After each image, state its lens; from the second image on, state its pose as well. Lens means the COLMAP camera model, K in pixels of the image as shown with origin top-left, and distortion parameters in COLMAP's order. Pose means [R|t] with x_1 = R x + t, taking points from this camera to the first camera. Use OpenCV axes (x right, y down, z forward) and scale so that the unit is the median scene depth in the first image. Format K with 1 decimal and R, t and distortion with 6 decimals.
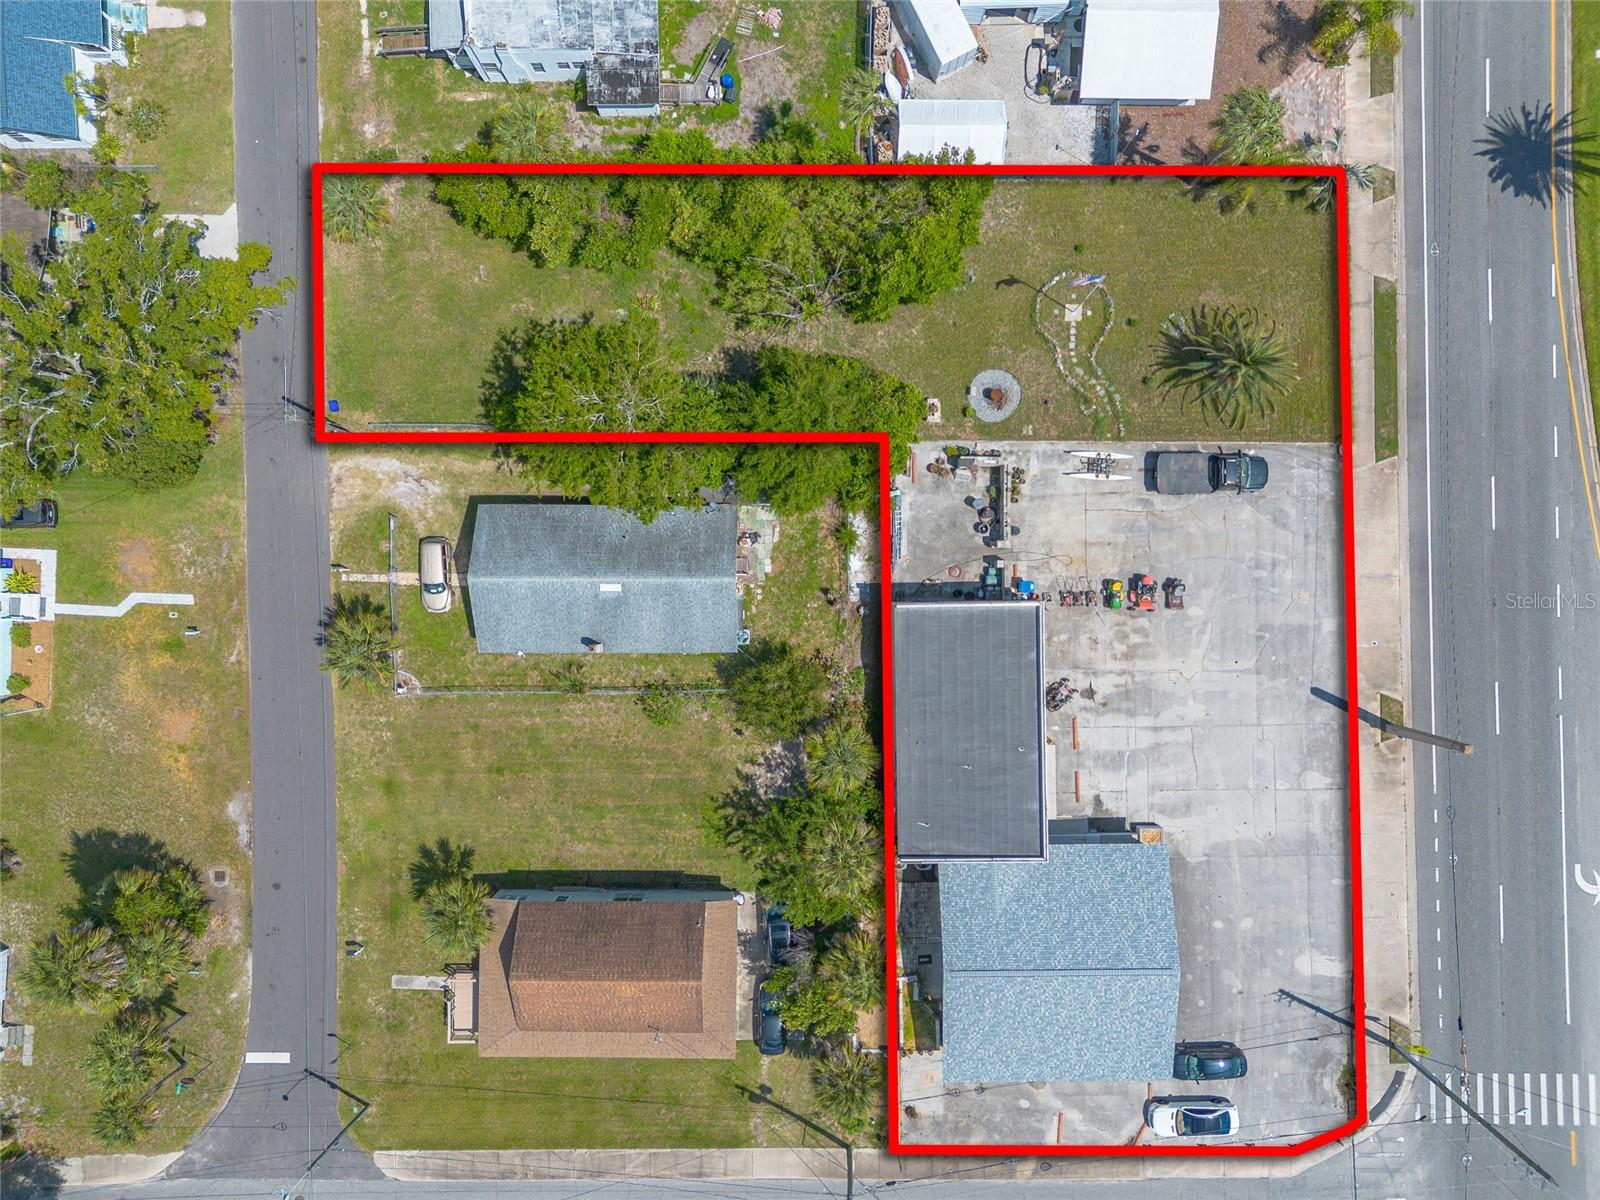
lens RADIAL K [[1131.7, 0, 799.0], [0, 1131.7, 598.8], [0, 0, 1]] dist [0.085676, -0.086336]
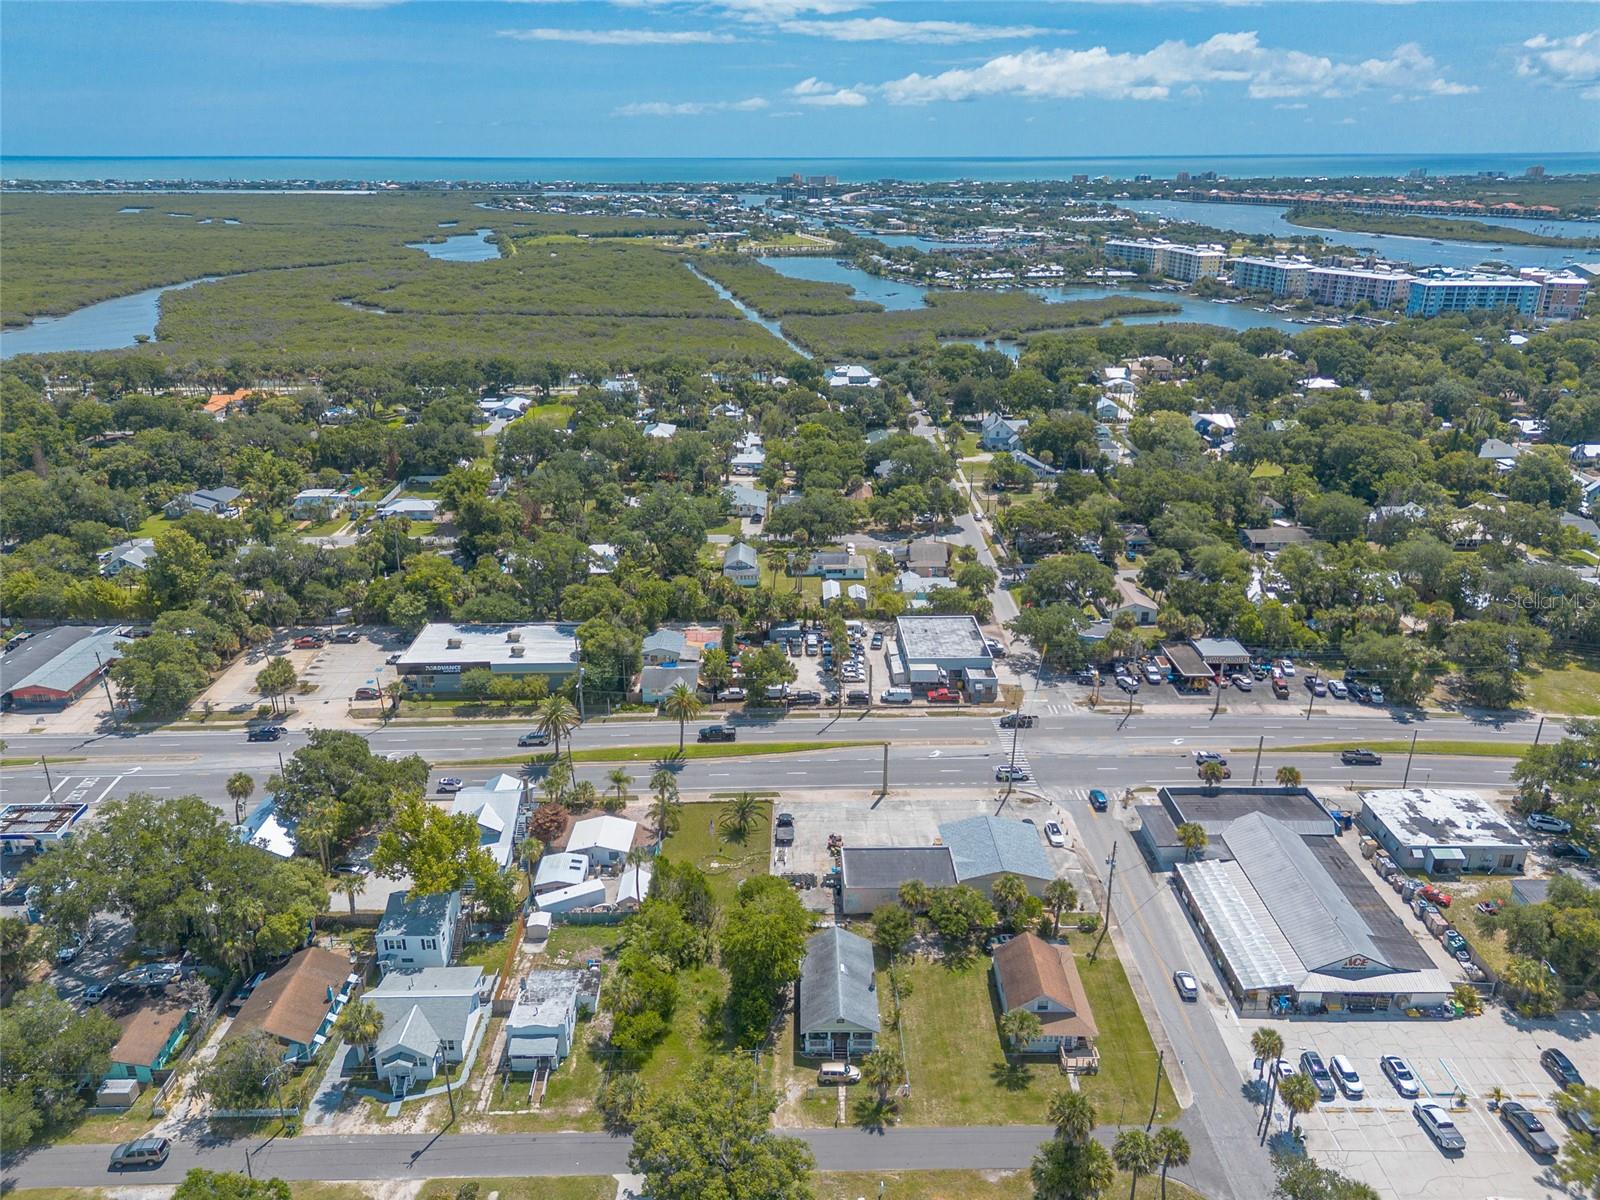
lens RADIAL K [[1131.7, 0, 799.0], [0, 1131.7, 598.8], [0, 0, 1]] dist [0.085676, -0.086336]
pose [[-0.007523, -0.363705, 0.931484, -1.678500], [0.999832, -0.018292, 0.000933, -0.072171], [0.016699, 0.931335, 0.363782, -0.321988]]
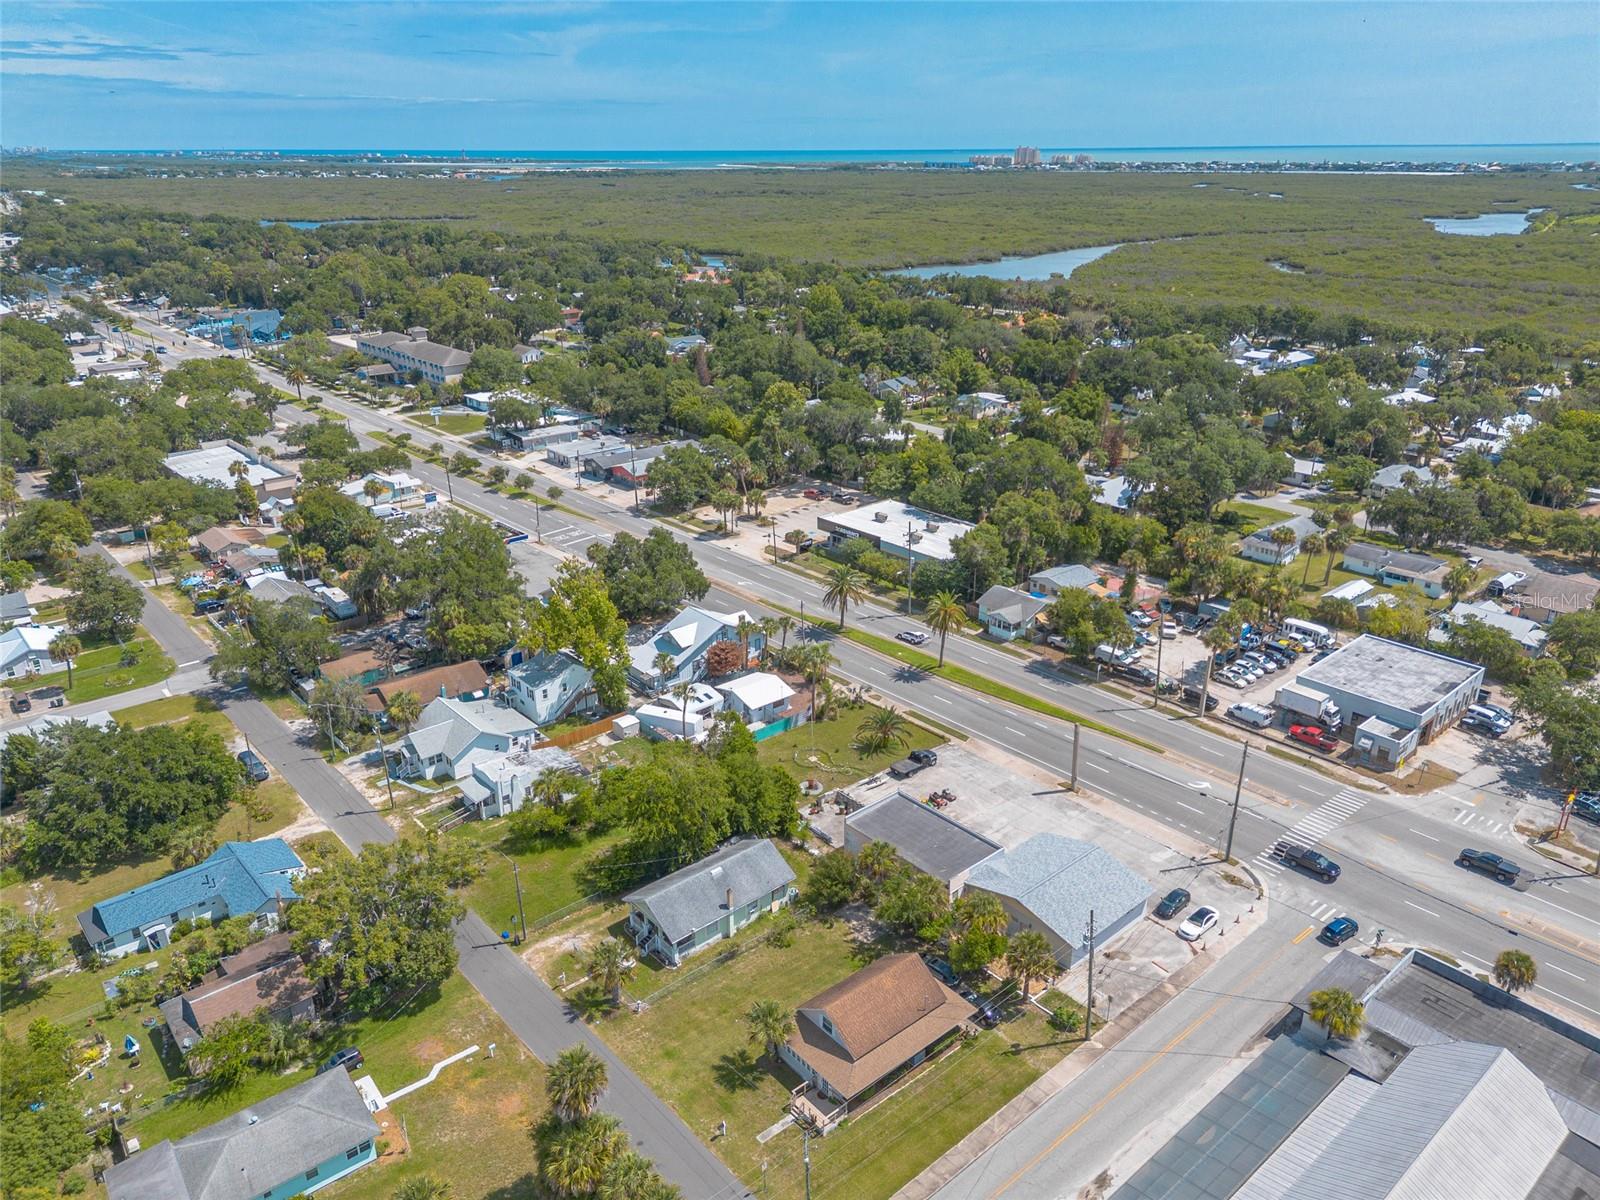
lens RADIAL K [[1131.7, 0, 799.0], [0, 1131.7, 598.8], [0, 0, 1]] dist [0.085676, -0.086336]
pose [[0.757158, -0.242805, 0.606430, -0.943570], [0.653094, 0.262272, -0.710410, 1.104580], [0.013442, 0.933948, 0.357155, -0.003893]]
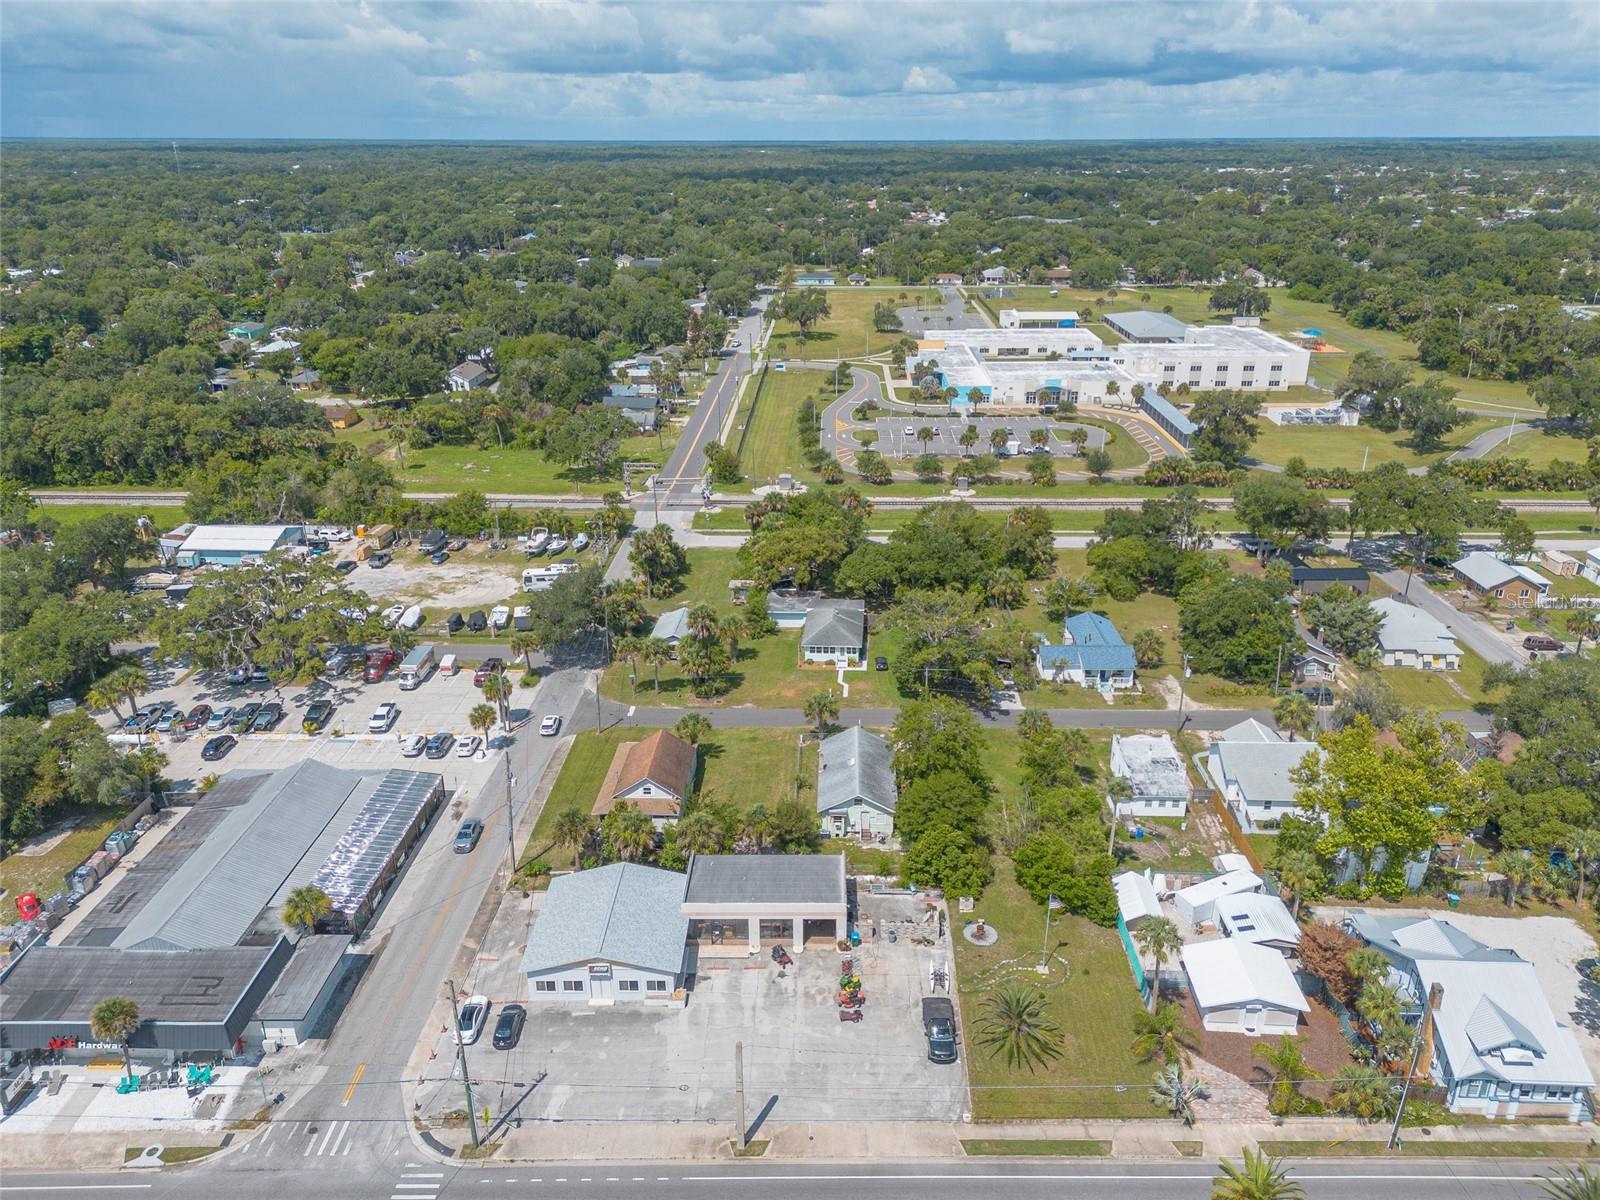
lens RADIAL K [[1156.0, 0, 820.2], [0, 1156.0, 565.1], [0, 0, 1]] dist [0.067490, -0.066972]
pose [[-0.018289, 0.344315, -0.938676, 1.459257], [-0.999696, -0.021847, 0.011464, 0.028726], [-0.016560, 0.938600, 0.344610, 0.001810]]
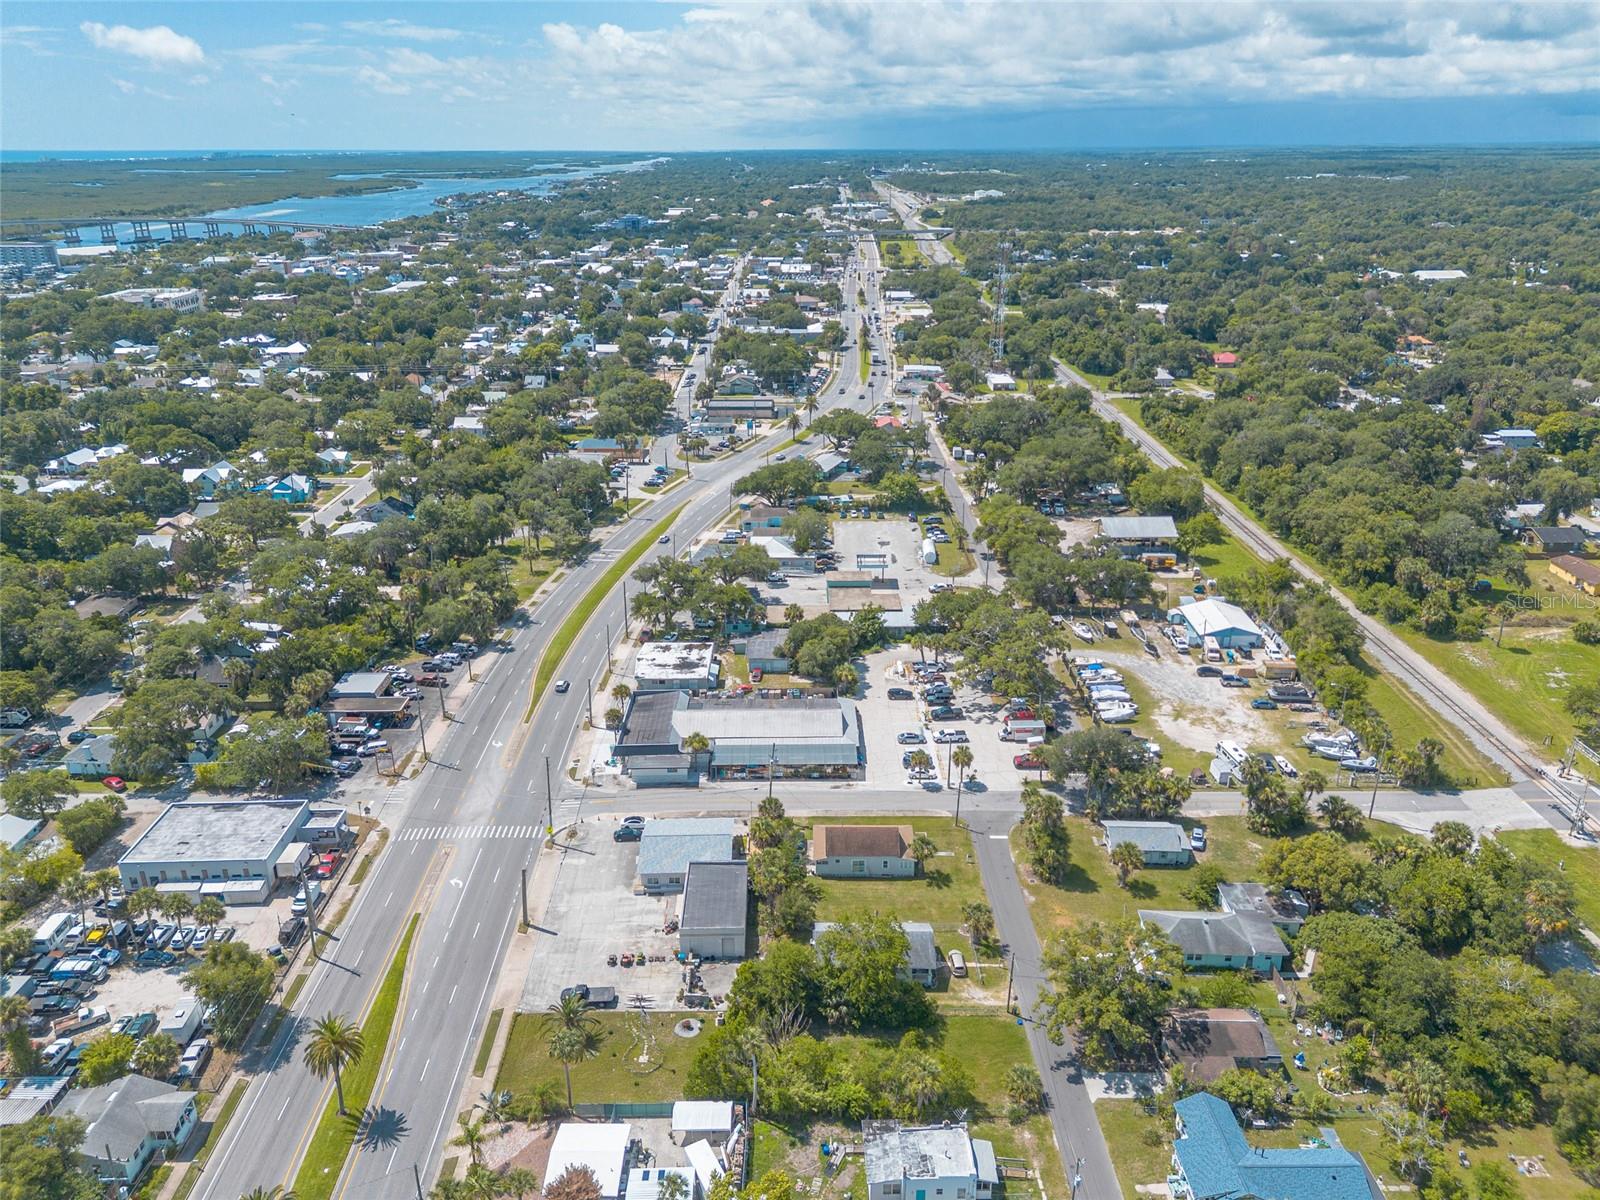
lens RADIAL K [[1131.7, 0, 799.0], [0, 1131.7, 598.8], [0, 0, 1]] dist [0.085676, -0.086336]
pose [[-0.999982, 0.006031, -0.000178, -0.024975], [-0.002484, -0.384604, 0.923078, -1.715769], [0.005498, 0.923062, 0.384612, -0.447804]]
